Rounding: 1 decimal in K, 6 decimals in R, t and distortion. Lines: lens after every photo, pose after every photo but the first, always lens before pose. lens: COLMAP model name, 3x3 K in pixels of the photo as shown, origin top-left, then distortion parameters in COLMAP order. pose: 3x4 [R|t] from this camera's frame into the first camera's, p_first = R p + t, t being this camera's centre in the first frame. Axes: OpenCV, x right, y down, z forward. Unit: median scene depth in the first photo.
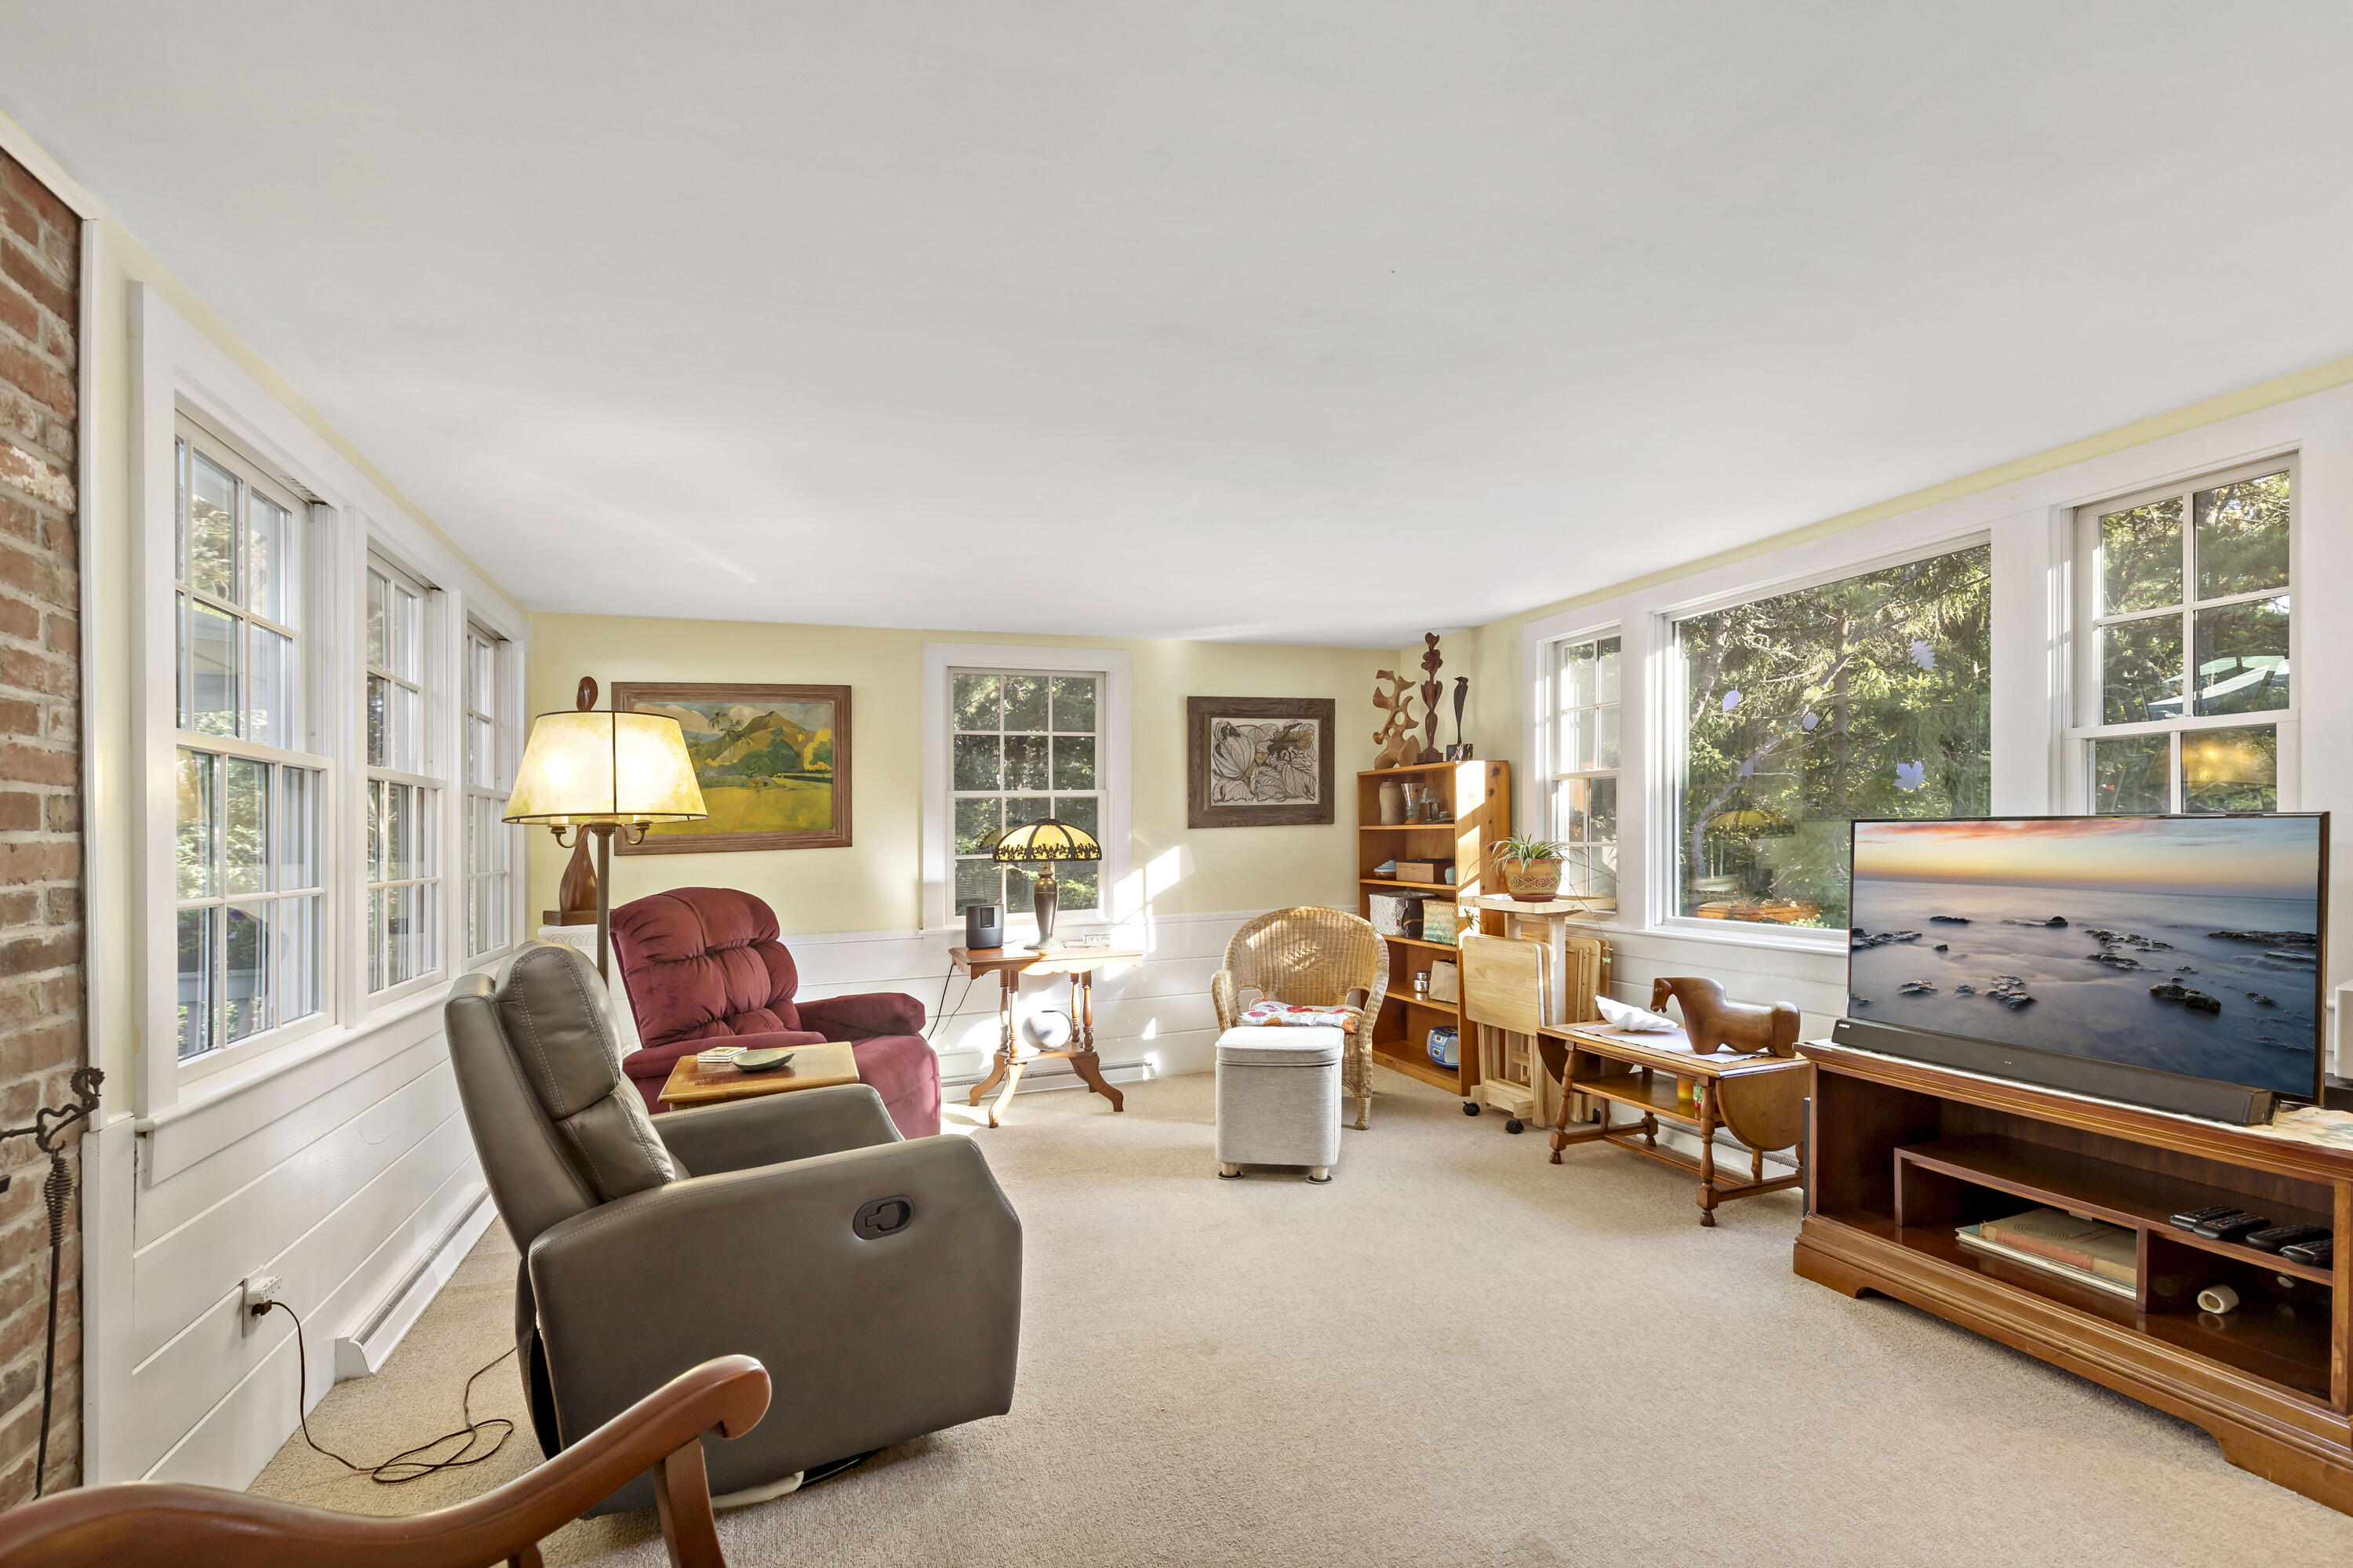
lens RADIAL K [[1035.1, 0, 1177.6], [0, 1035.1, 924.4], [0, 0, 1]] dist [0.000428, -0.000206]
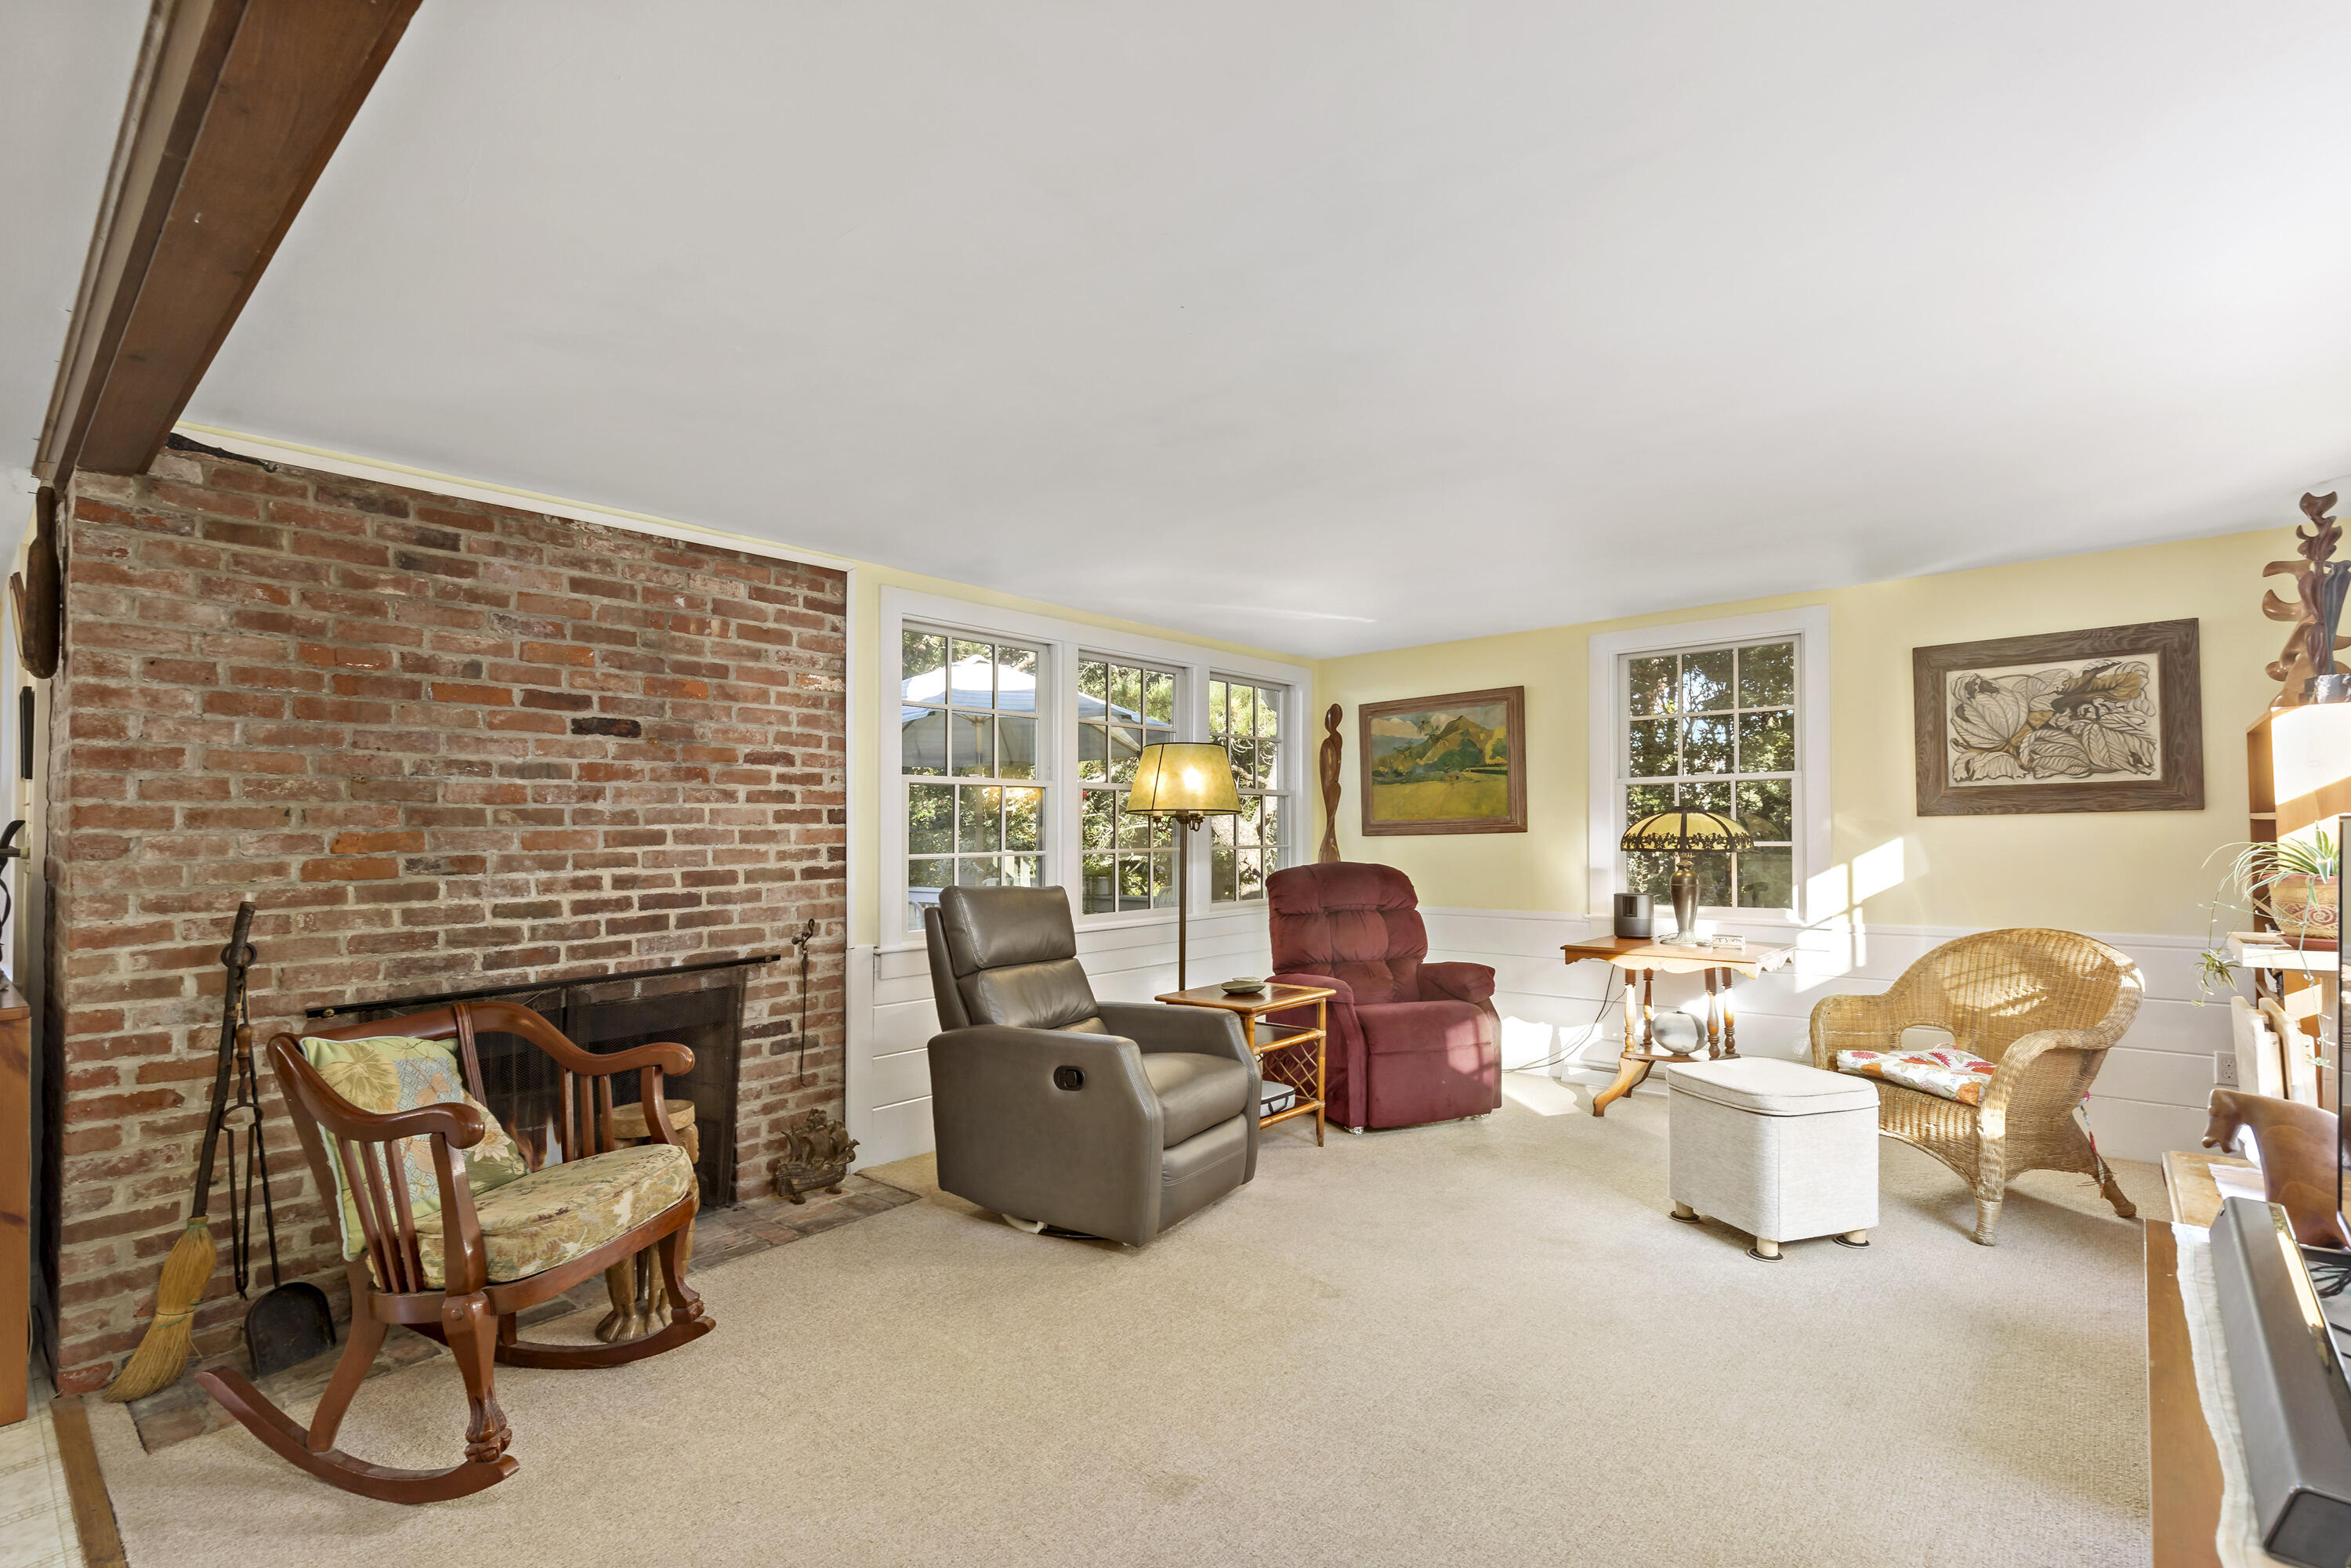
lens RADIAL K [[1005.7, 0, 1171.5], [0, 1005.7, 879.0], [0, 0, 1]] dist [0.001598, 0.000121]
pose [[0.512194, 0.057079, -0.856971, 0.420262], [-0.074874, 0.996958, 0.021652, -0.021475], [0.855600, 0.053075, 0.514909, 0.141807]]
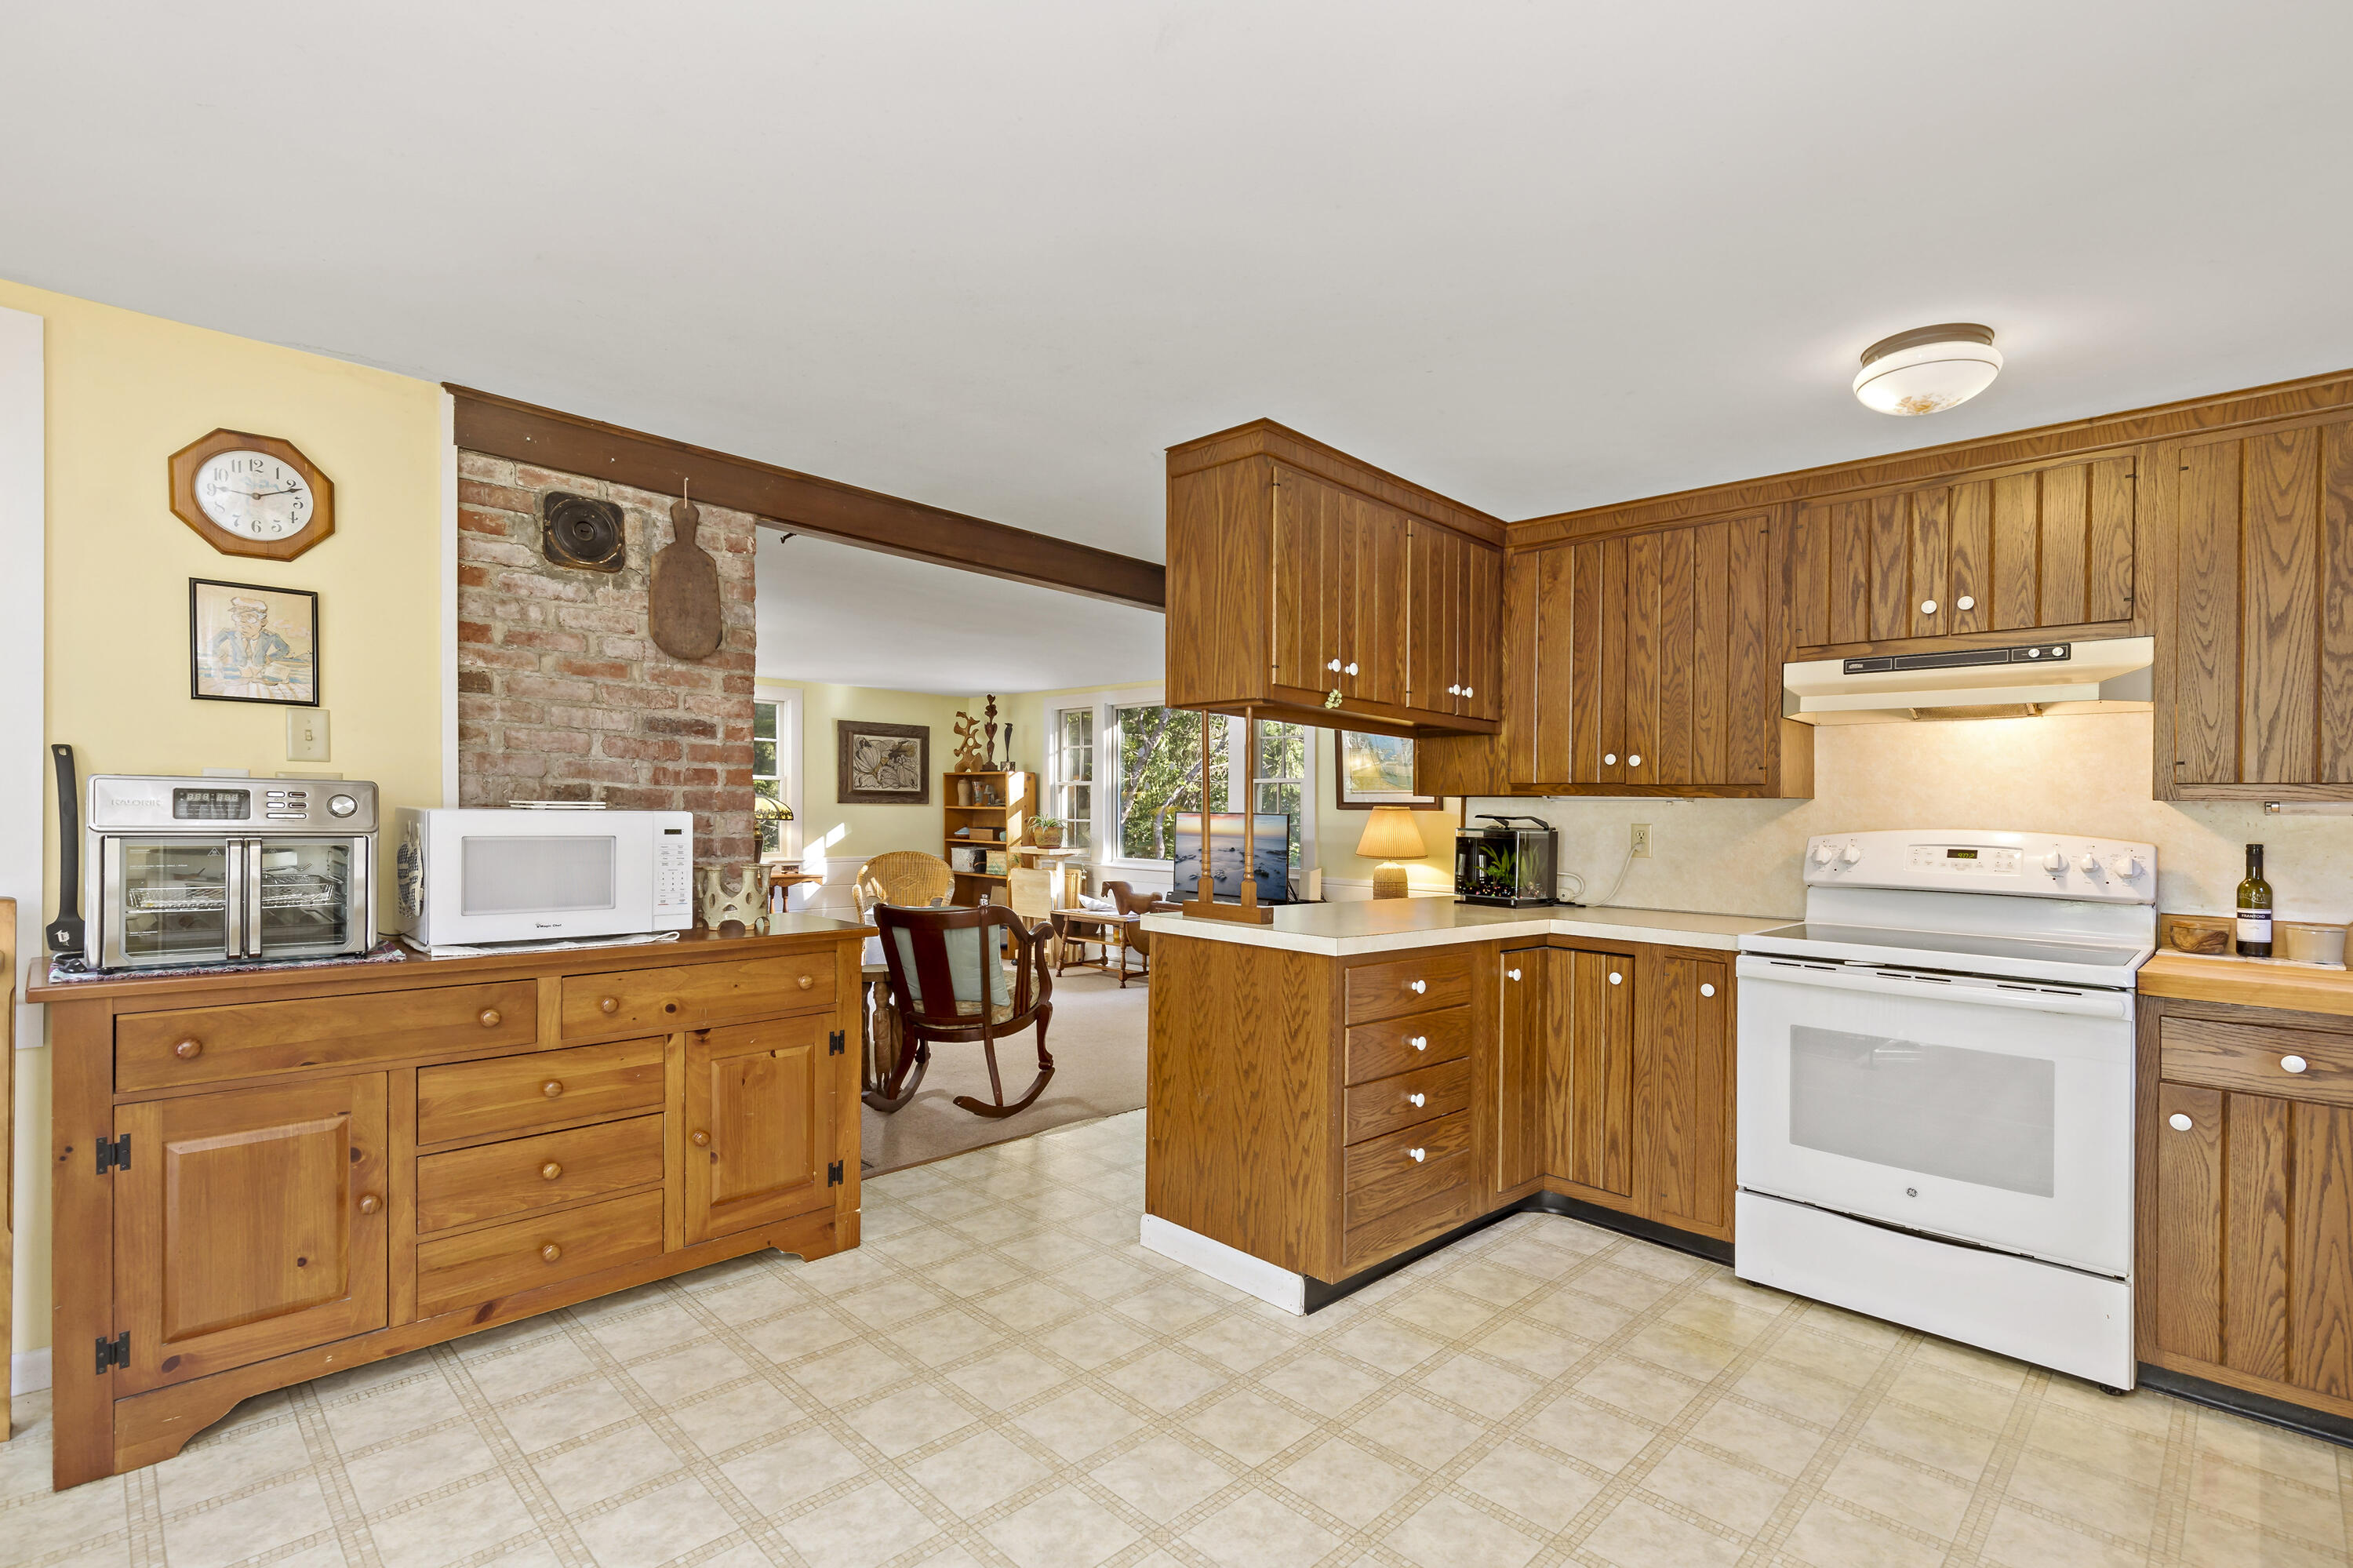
lens RADIAL K [[1062.4, 0, 1174.4], [0, 1062.4, 791.1], [0, 0, 1]] dist [0.001870, 0.000162]
pose [[0.894459, 0.043764, 0.445003, -0.268600], [0.006451, 0.993832, -0.110705, 0.075060], [-0.447103, 0.101892, 0.888660, -0.704872]]
